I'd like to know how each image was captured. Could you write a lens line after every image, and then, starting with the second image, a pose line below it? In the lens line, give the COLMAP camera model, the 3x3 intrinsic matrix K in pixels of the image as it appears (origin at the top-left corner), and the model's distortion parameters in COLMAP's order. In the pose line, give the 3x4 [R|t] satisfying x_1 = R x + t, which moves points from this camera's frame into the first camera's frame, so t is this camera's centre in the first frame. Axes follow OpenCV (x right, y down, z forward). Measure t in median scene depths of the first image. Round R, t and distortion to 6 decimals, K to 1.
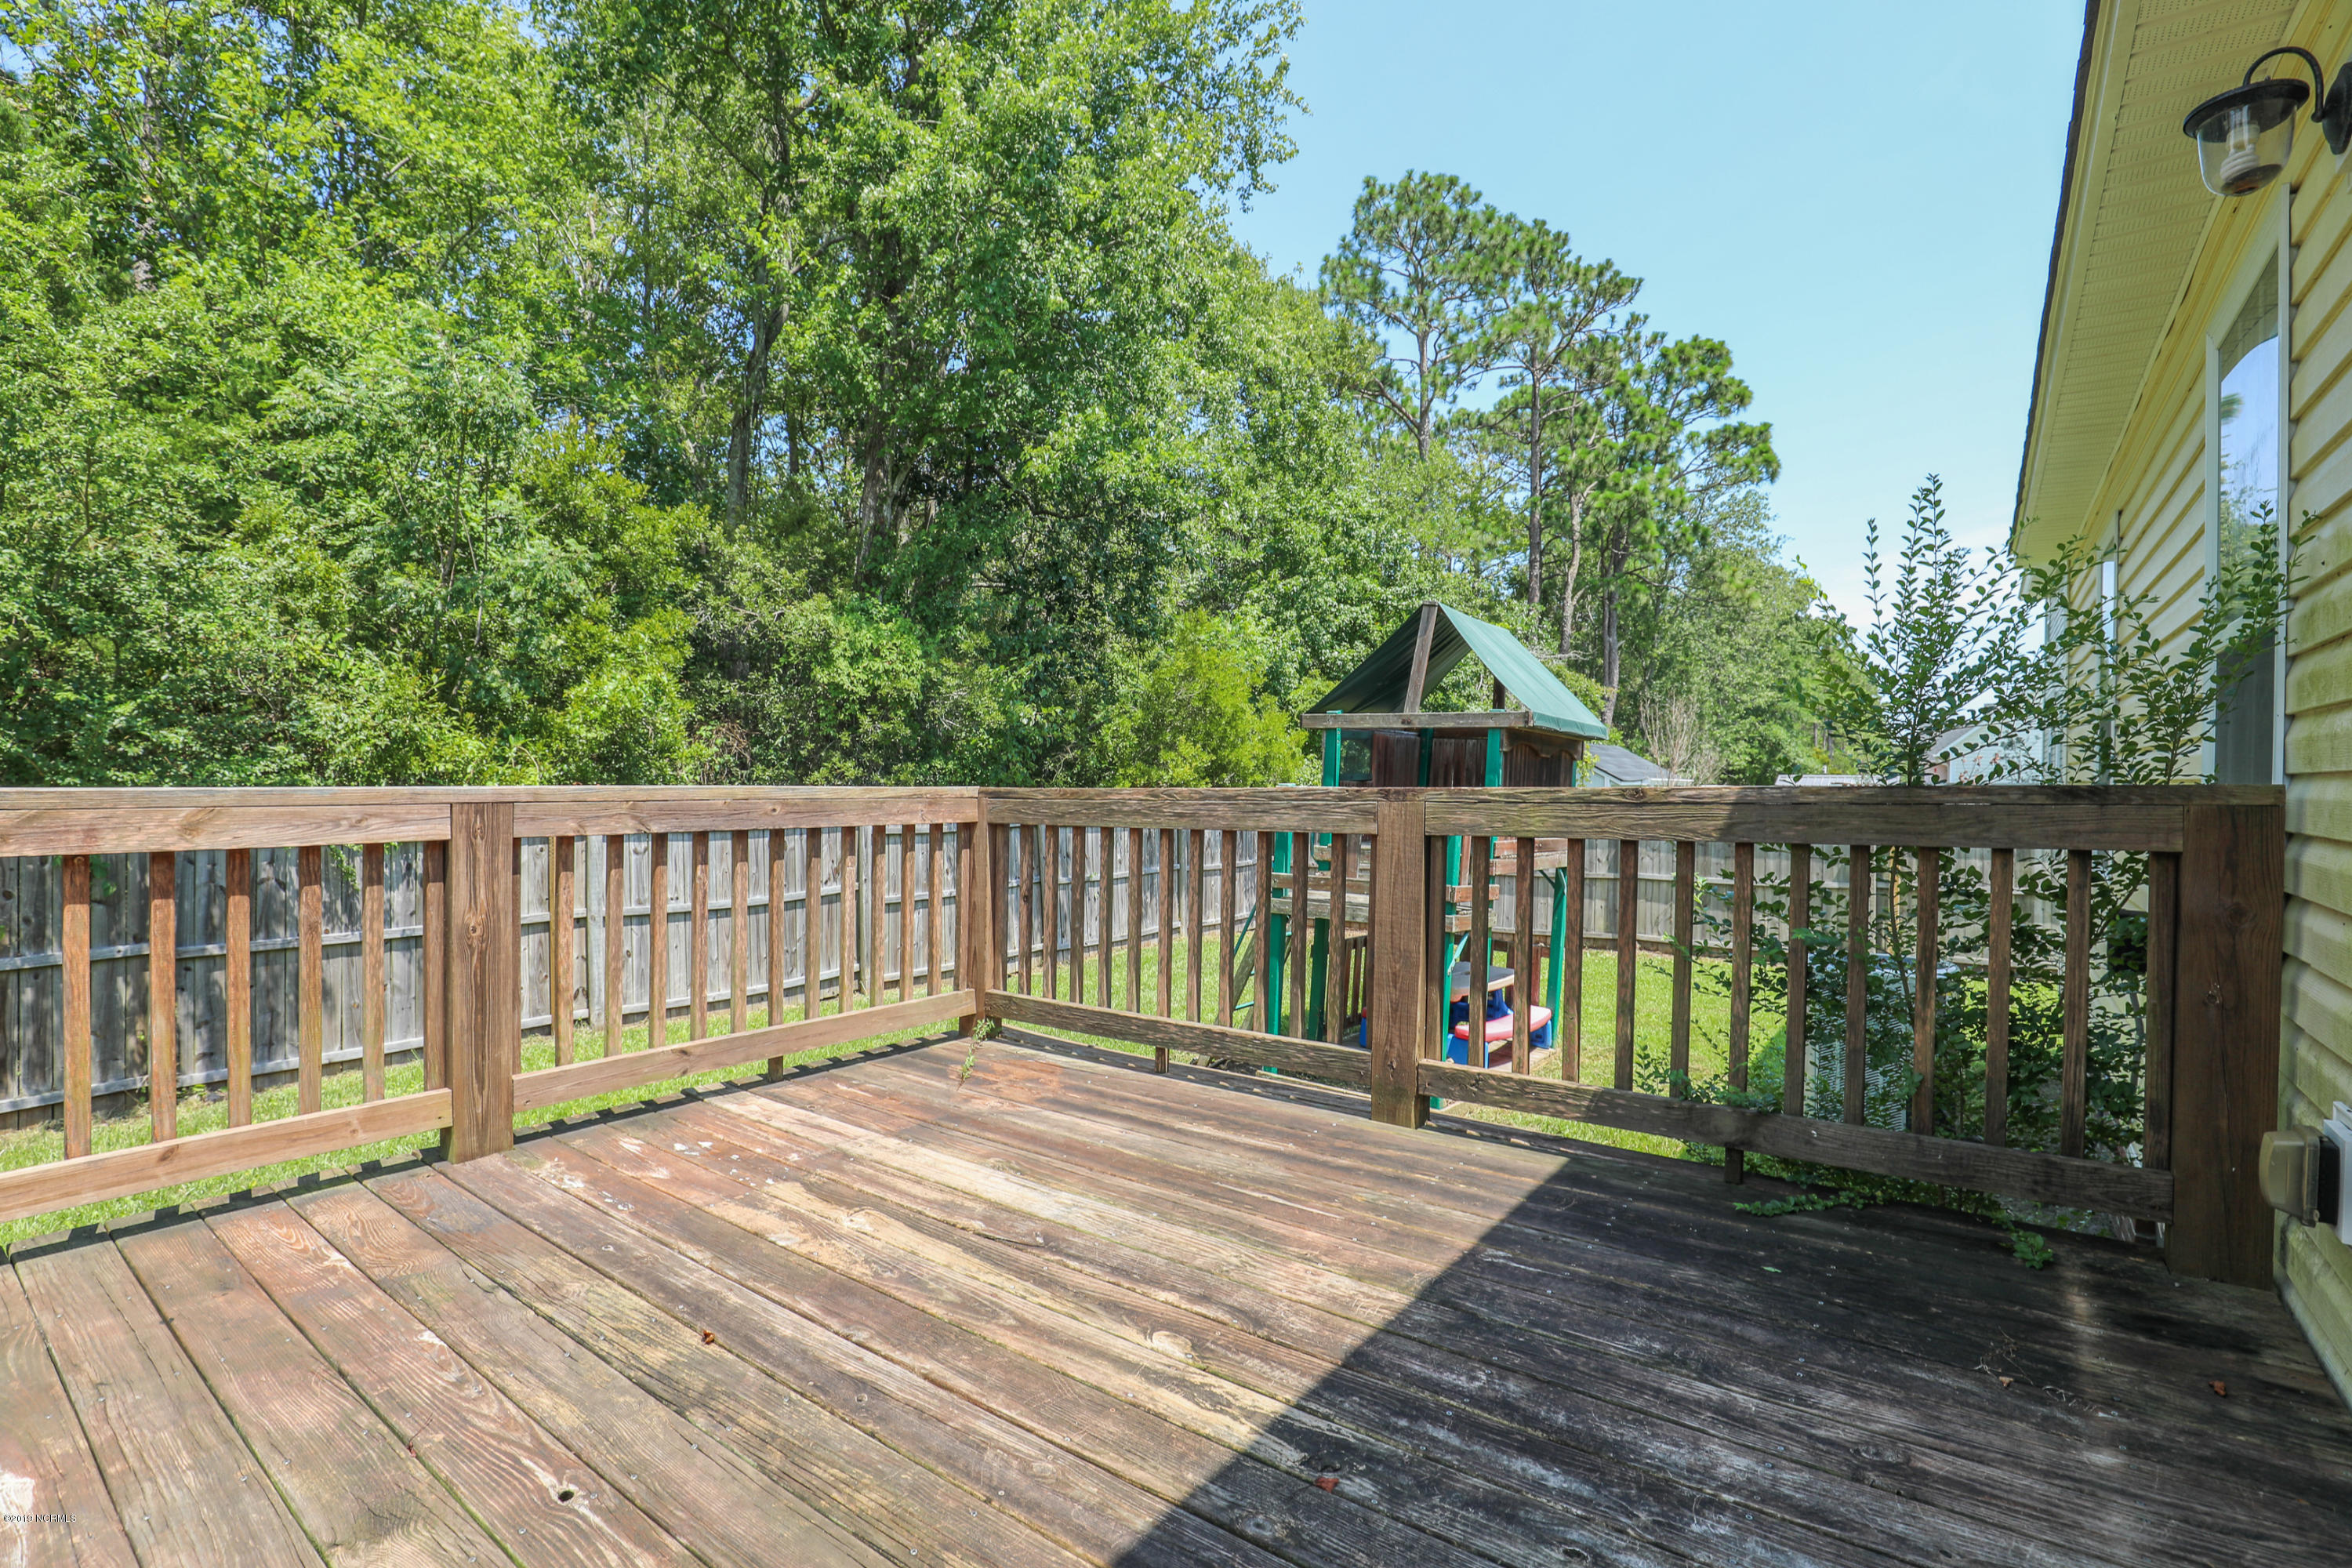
lens RADIAL K [[1076.8, 0, 1162.1], [0, 1076.8, 784.8], [0, 0, 1]] dist [-0.039327, 0.009228]
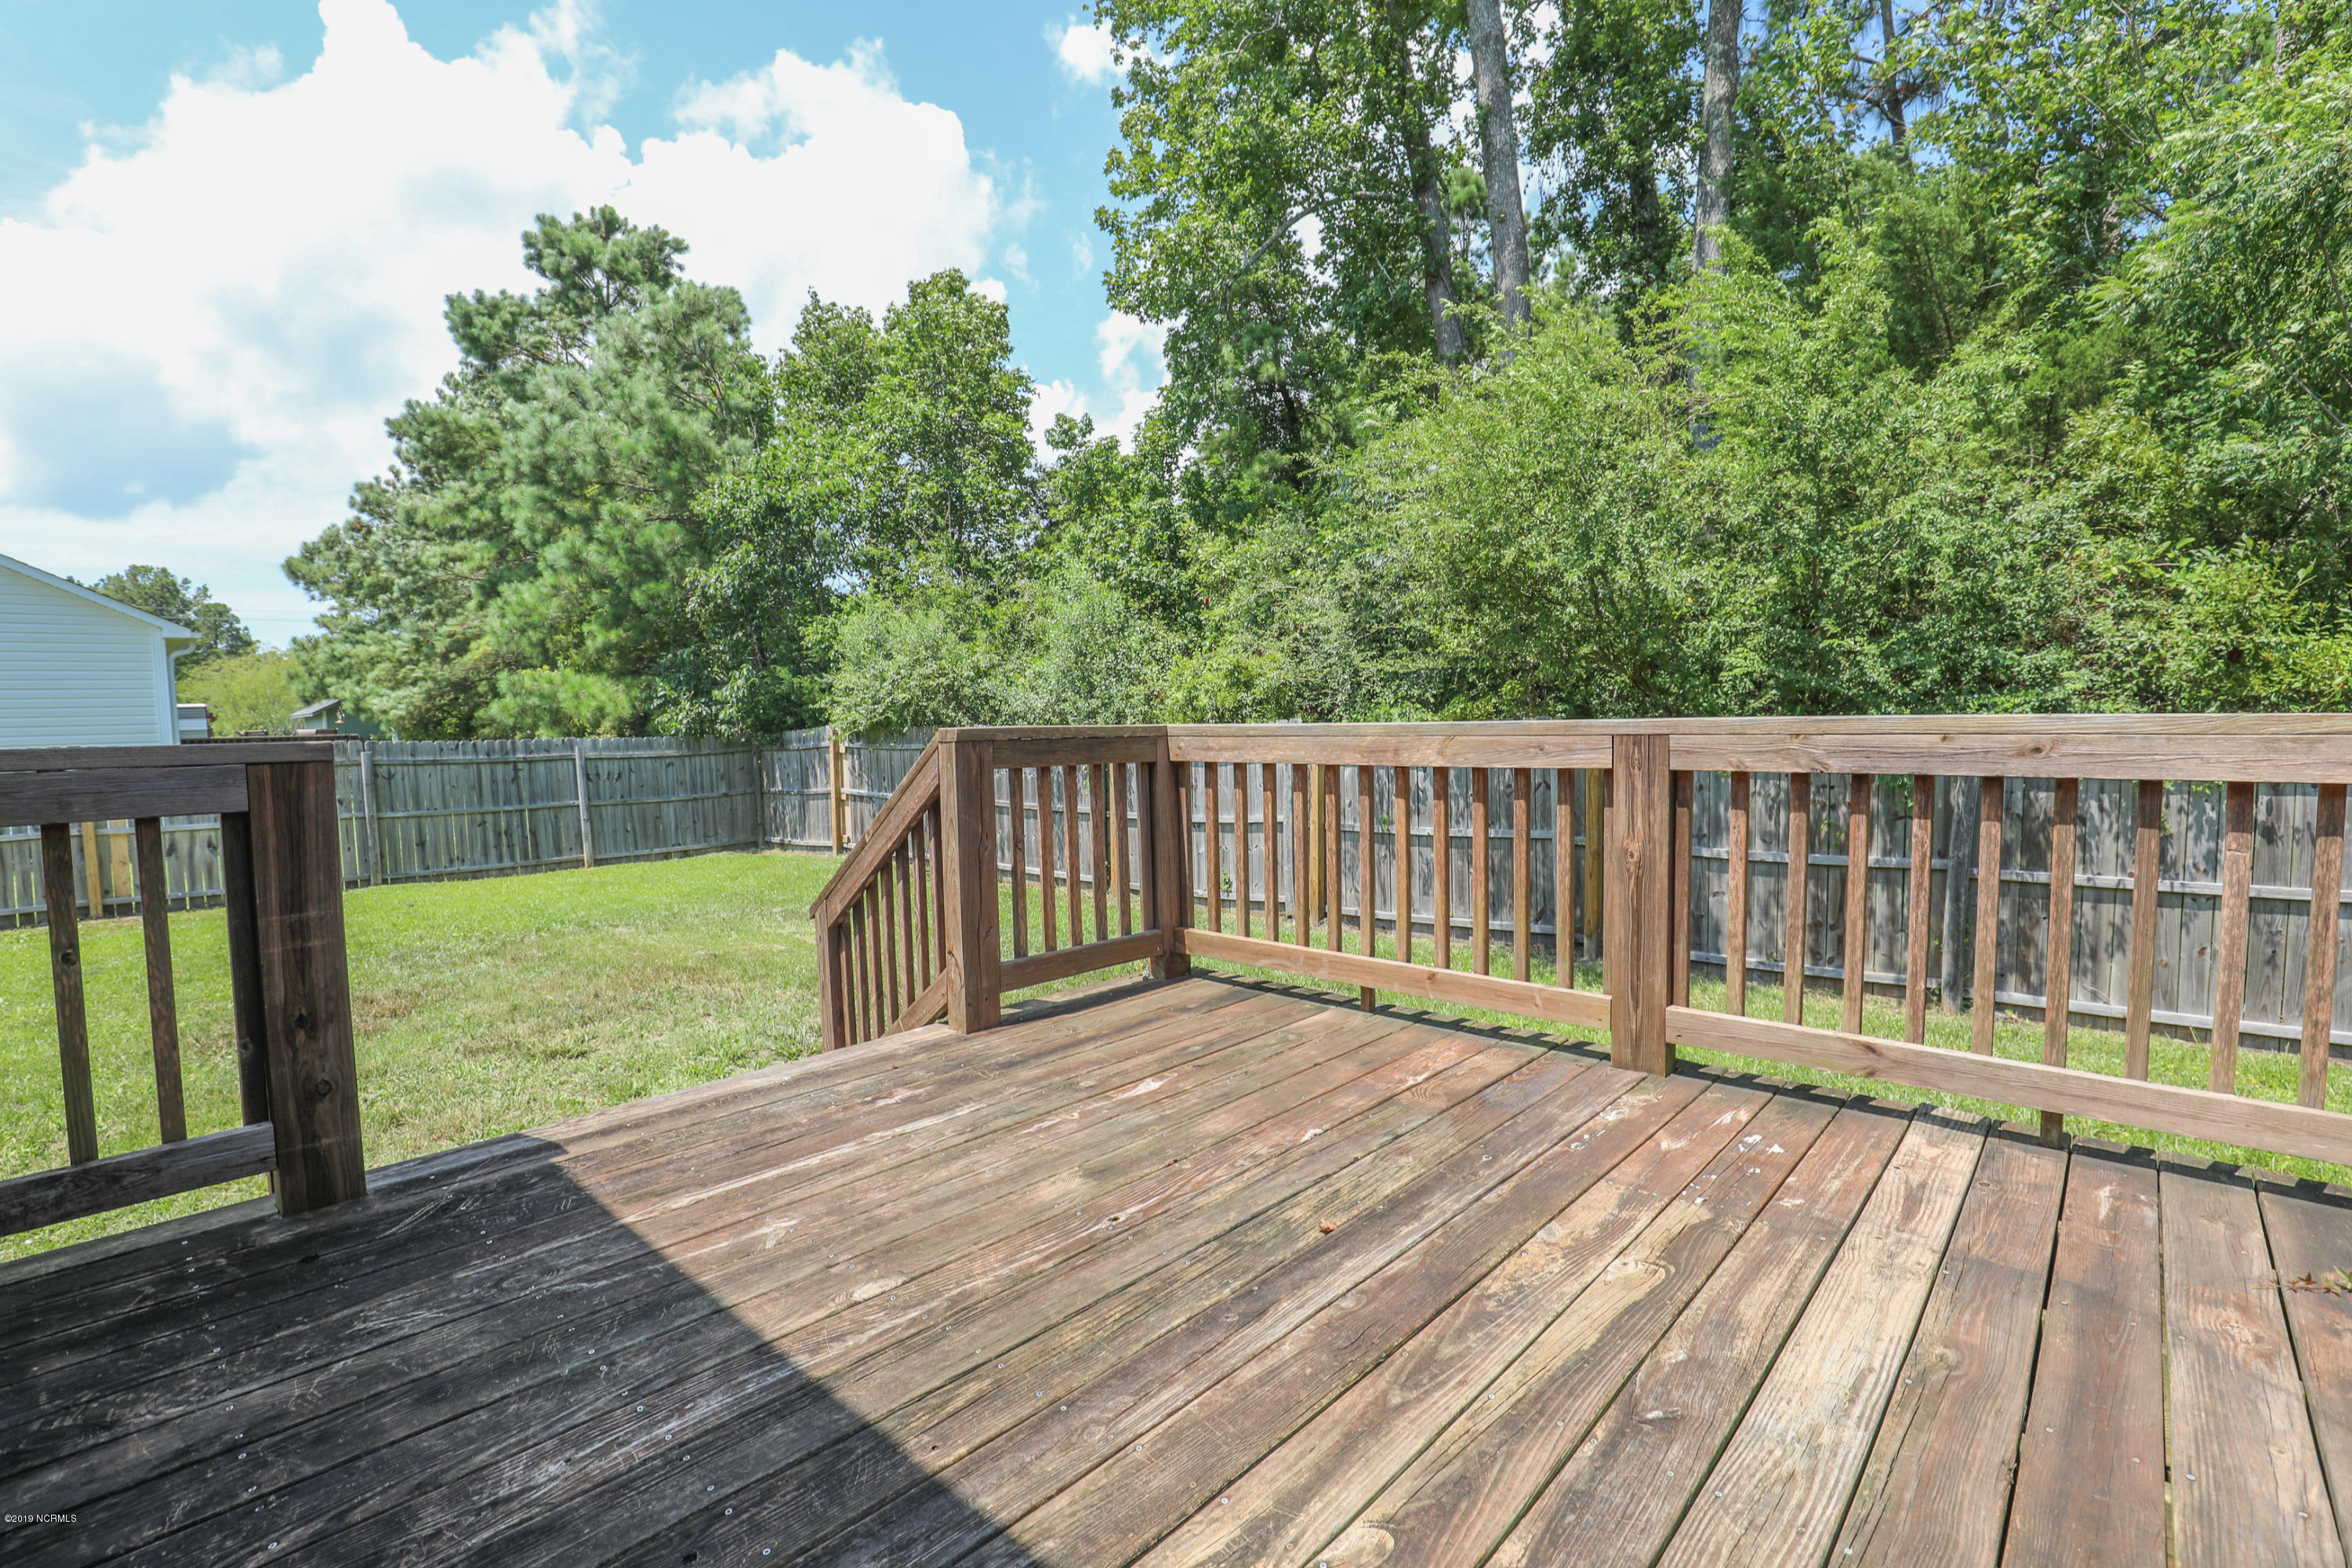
lens RADIAL K [[1076.8, 0, 1161.3], [0, 1076.8, 786.1], [0, 0, 1]] dist [-0.039327, 0.009228]
pose [[-0.106341, 0.056034, -0.992750, 0.489422], [0.014617, 0.998391, 0.054787, 0.004063], [0.994222, -0.008685, -0.106989, 0.710553]]
